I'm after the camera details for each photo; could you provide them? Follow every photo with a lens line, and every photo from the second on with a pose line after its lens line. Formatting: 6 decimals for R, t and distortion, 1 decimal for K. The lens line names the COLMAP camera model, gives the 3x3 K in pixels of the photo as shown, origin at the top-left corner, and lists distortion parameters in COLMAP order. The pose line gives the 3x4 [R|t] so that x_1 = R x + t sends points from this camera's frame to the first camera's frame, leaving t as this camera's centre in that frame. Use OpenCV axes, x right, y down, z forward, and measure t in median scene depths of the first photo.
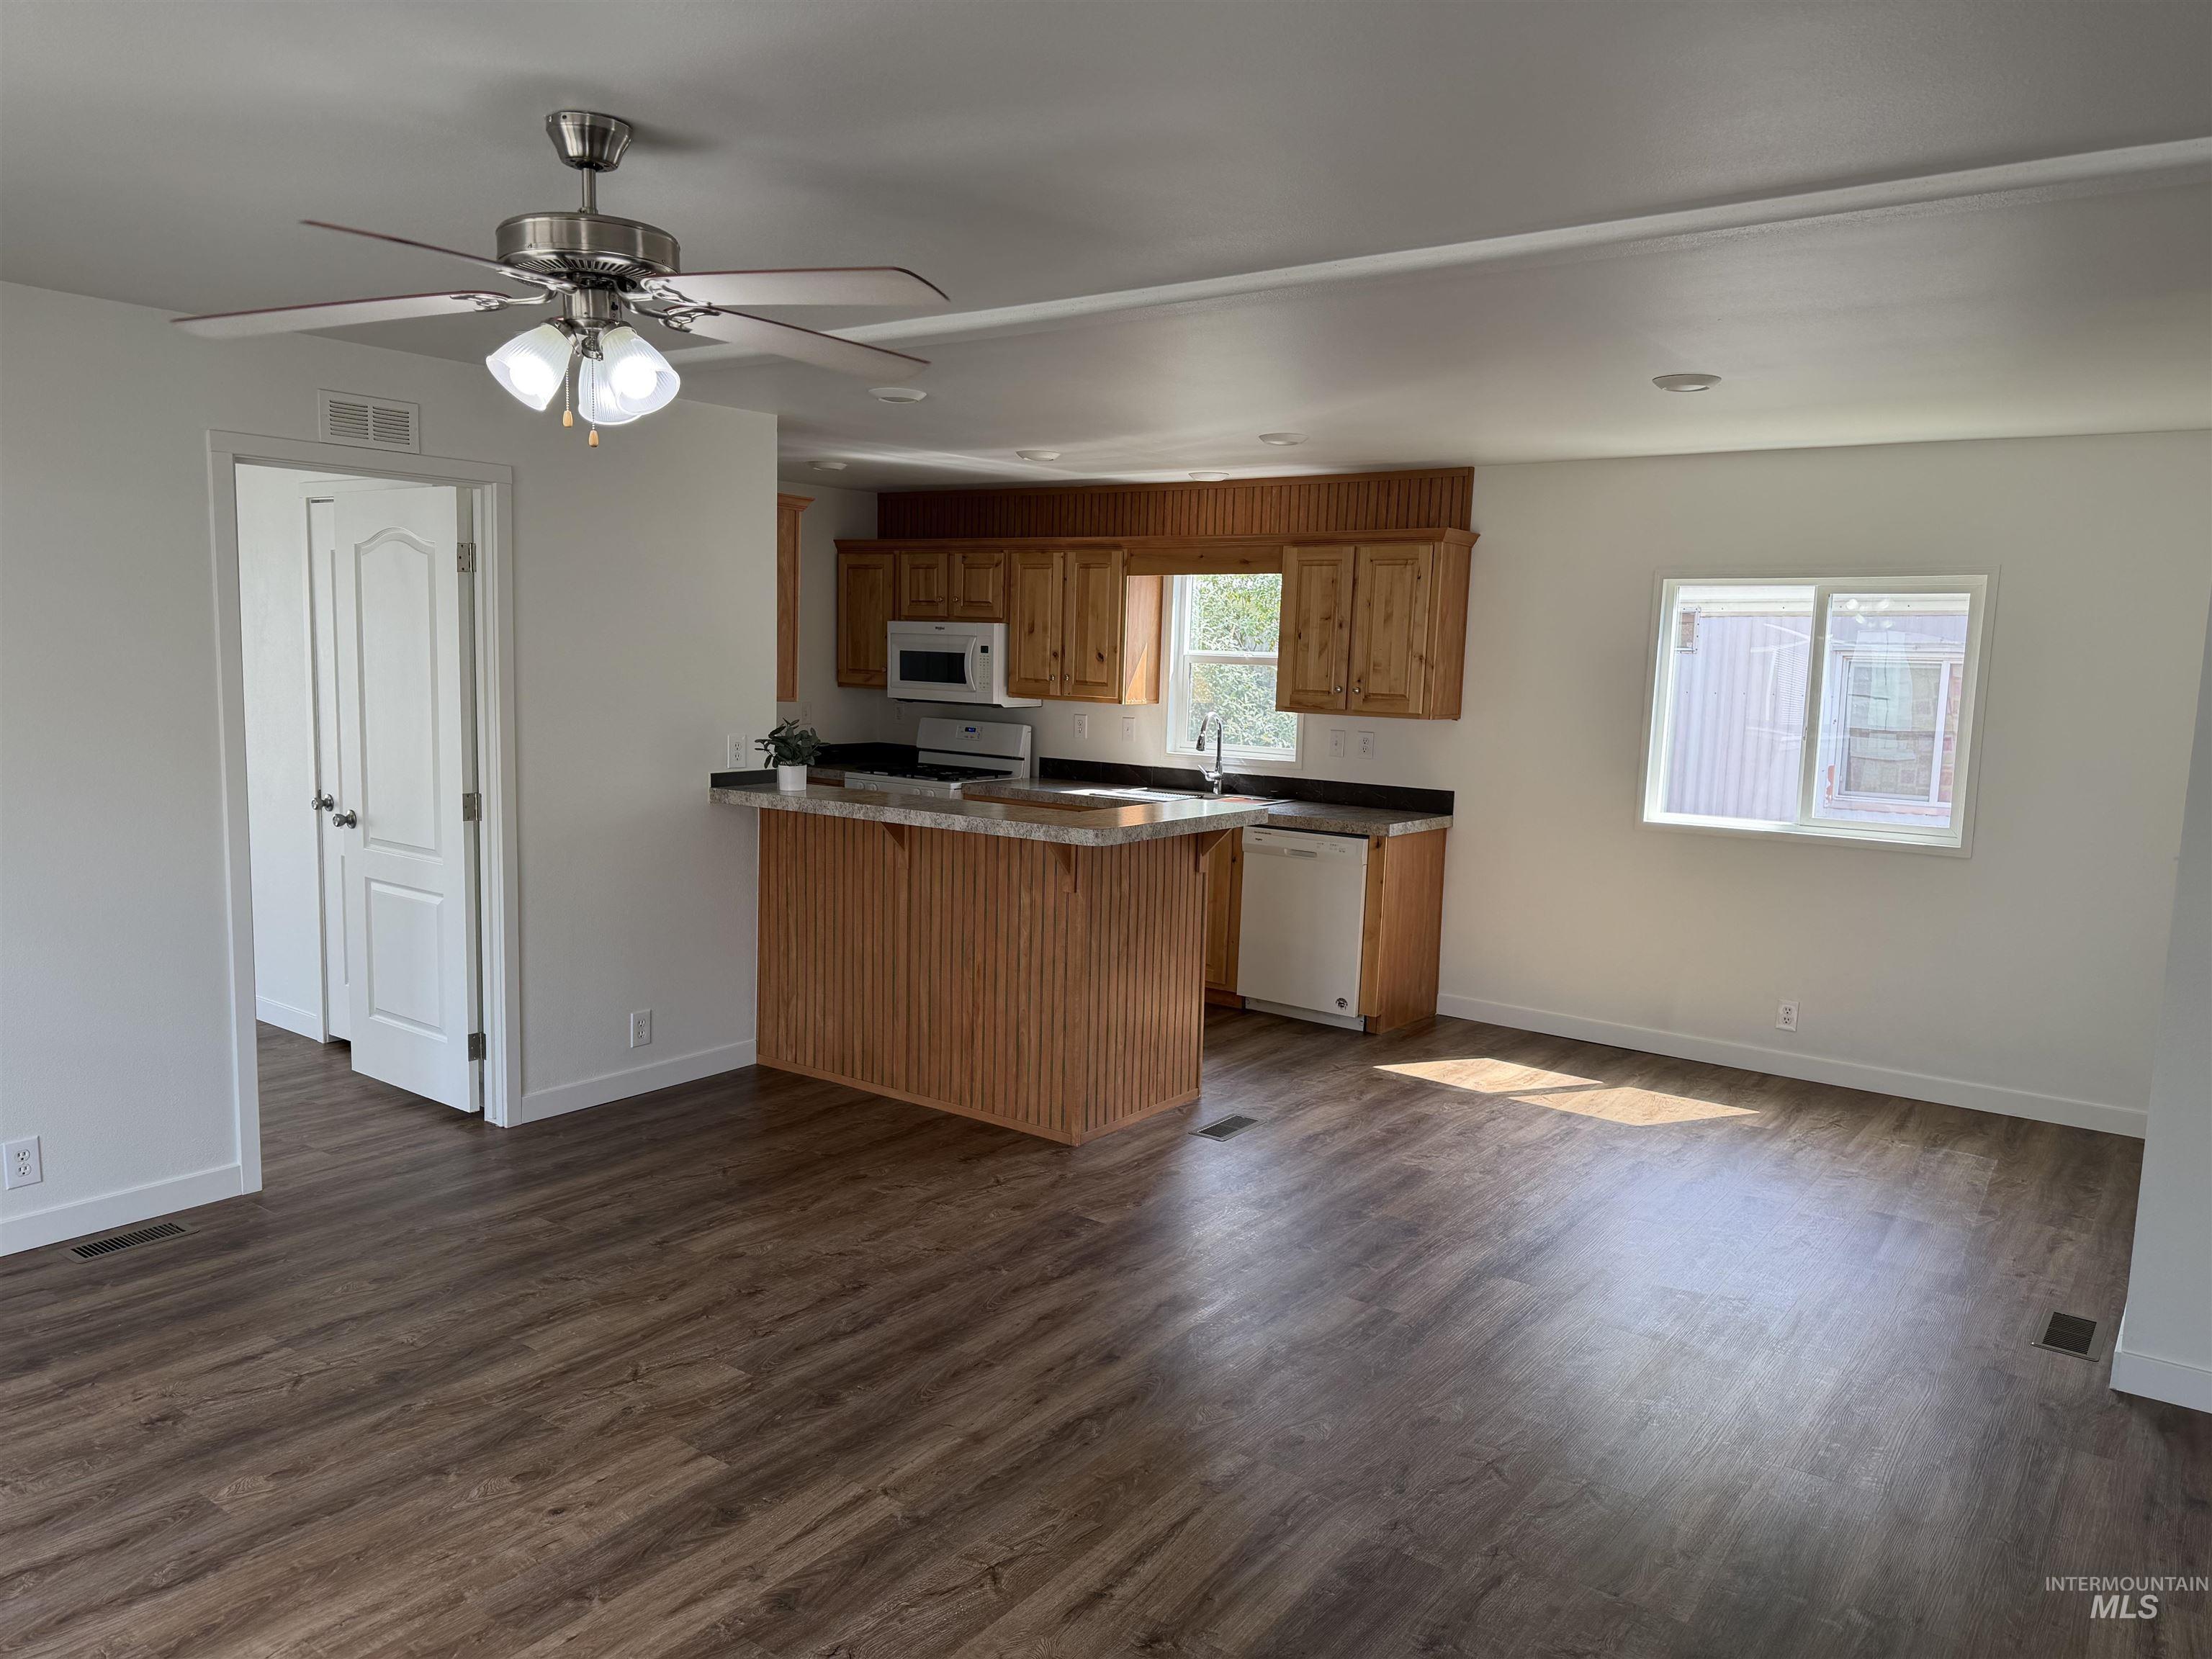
lens RADIAL K [[1555.8, 0, 1115.9], [0, 1555.8, 841.7], [0, 0, 1]] dist [0.047583, 0.000753]
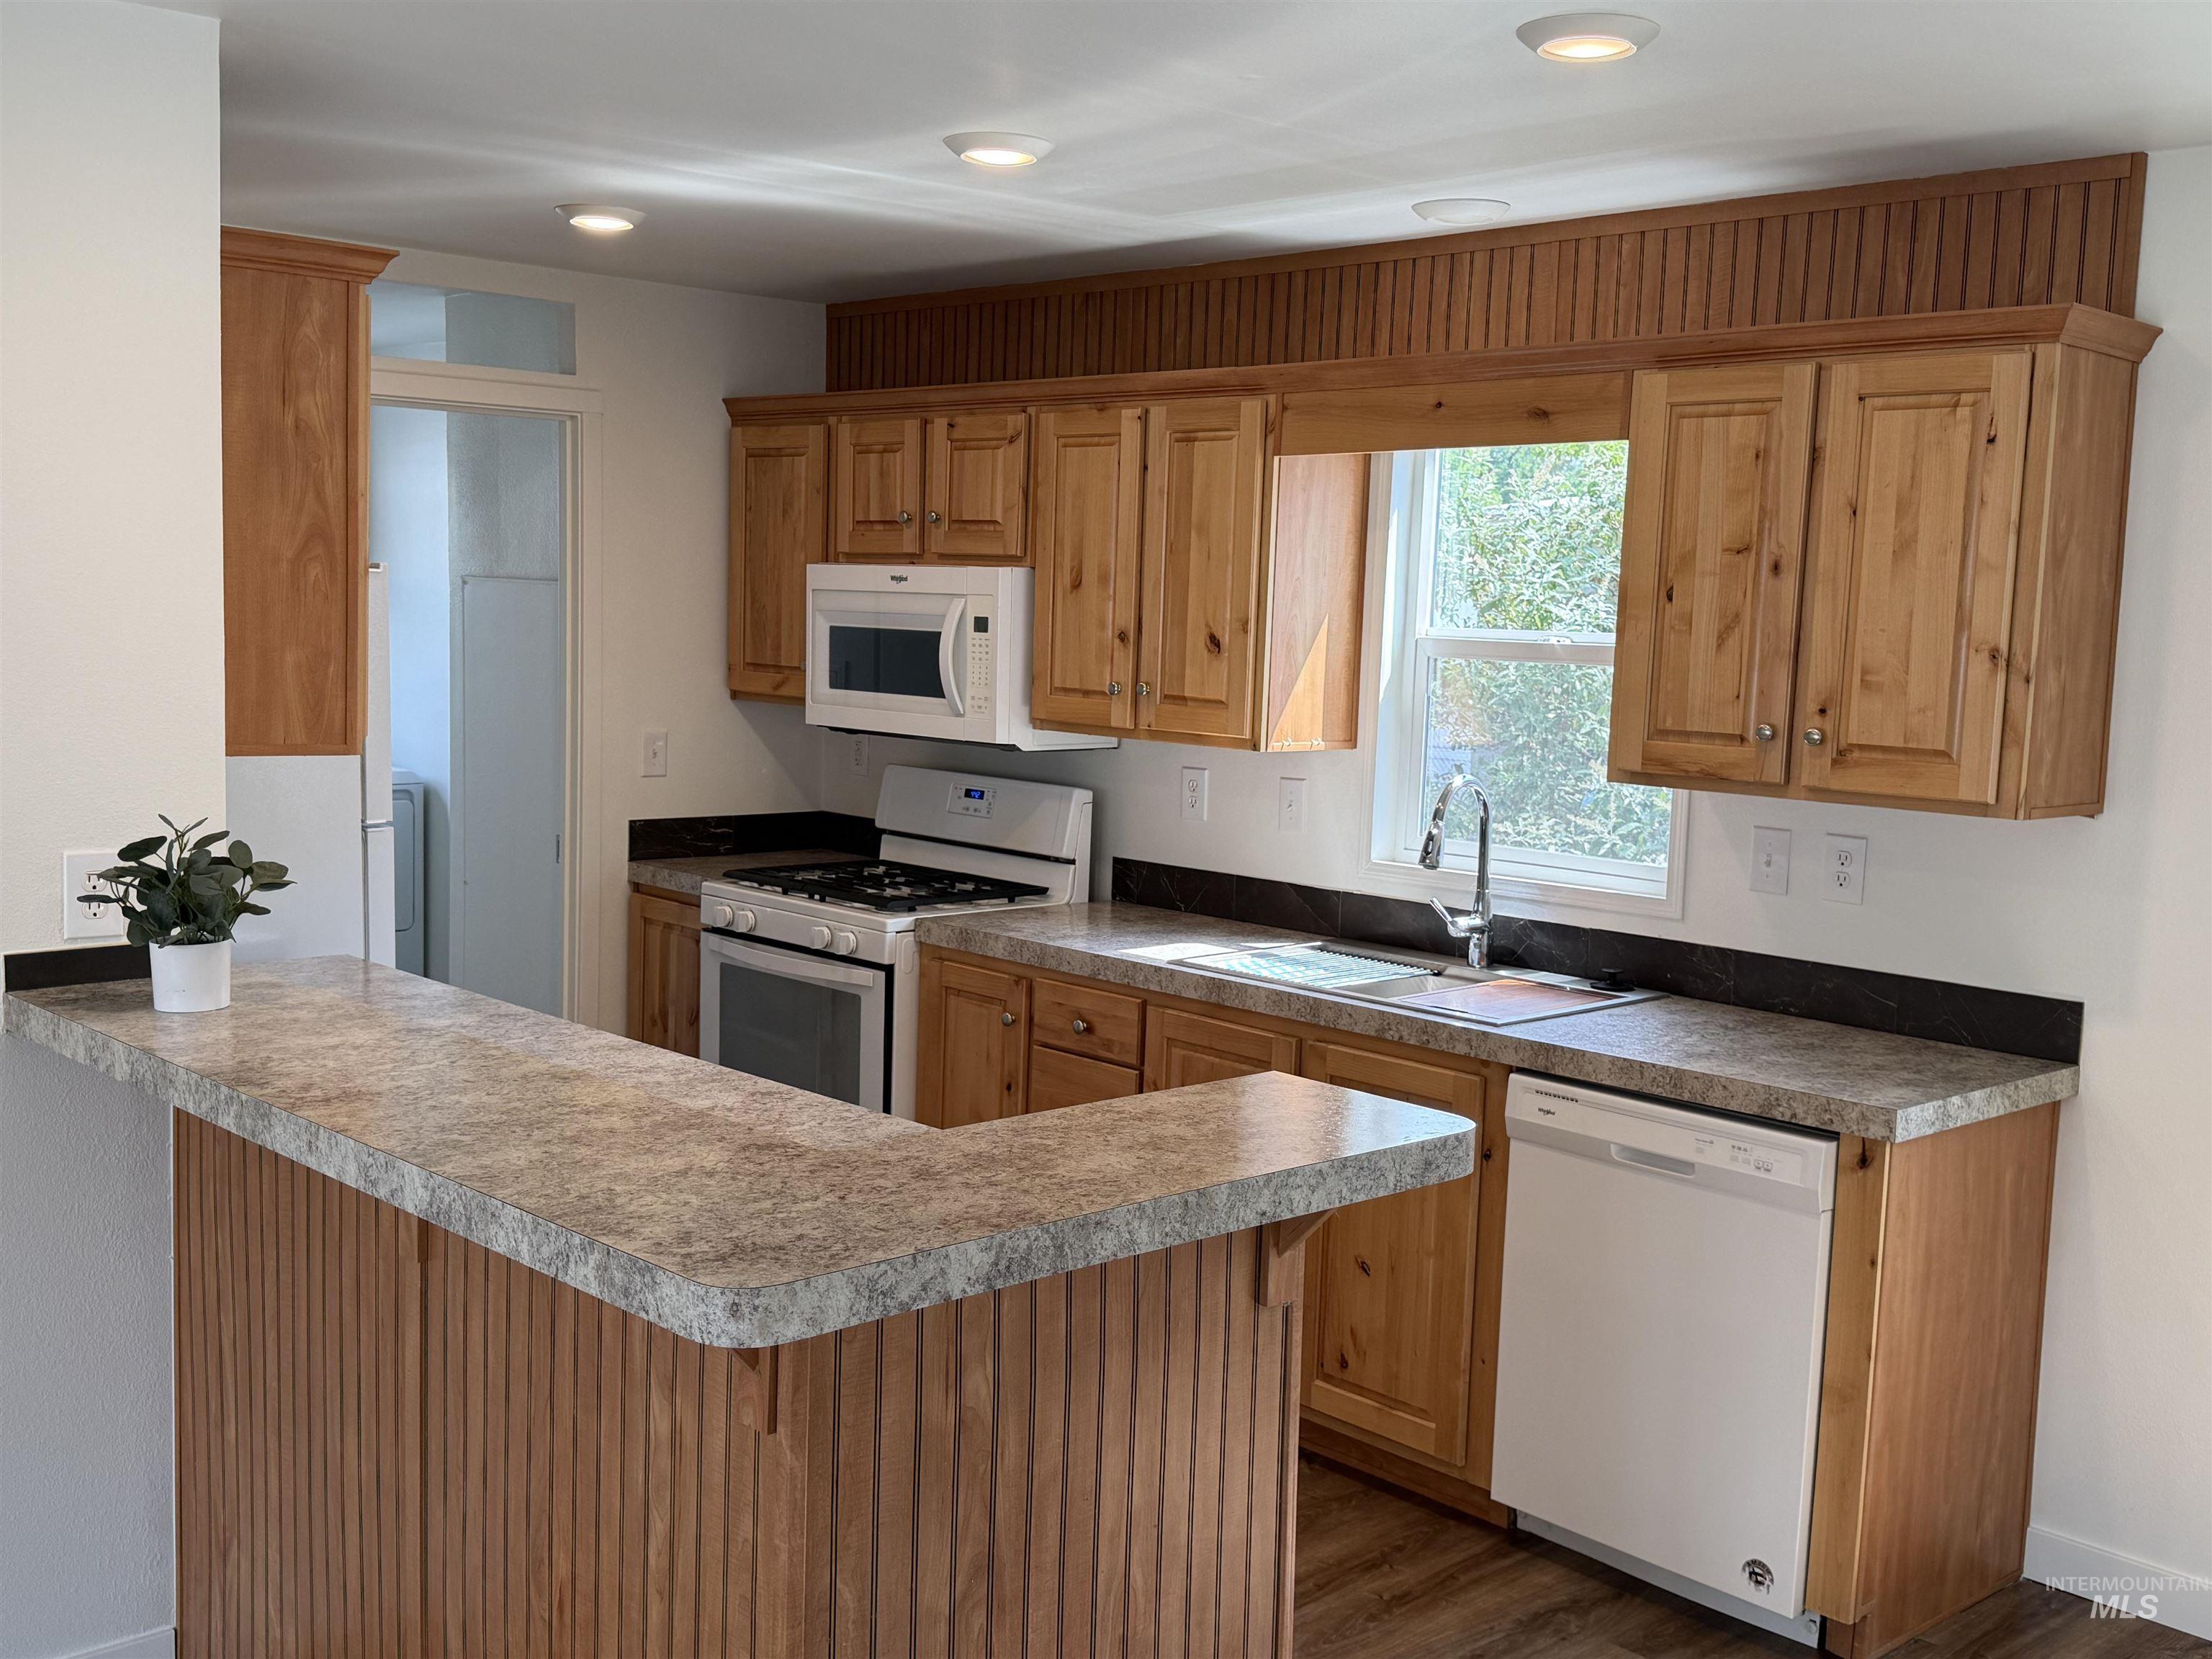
lens RADIAL K [[2248.1, 0, 1091.5], [0, 2248.1, 826.0], [0, 0, 1]] dist [0.024296, 0.000000]
pose [[0.981729, 0.018640, -0.189367, 0.080428], [-0.024102, 0.999356, -0.026579, -0.052530], [0.188750, 0.030657, 0.981547, 0.398873]]
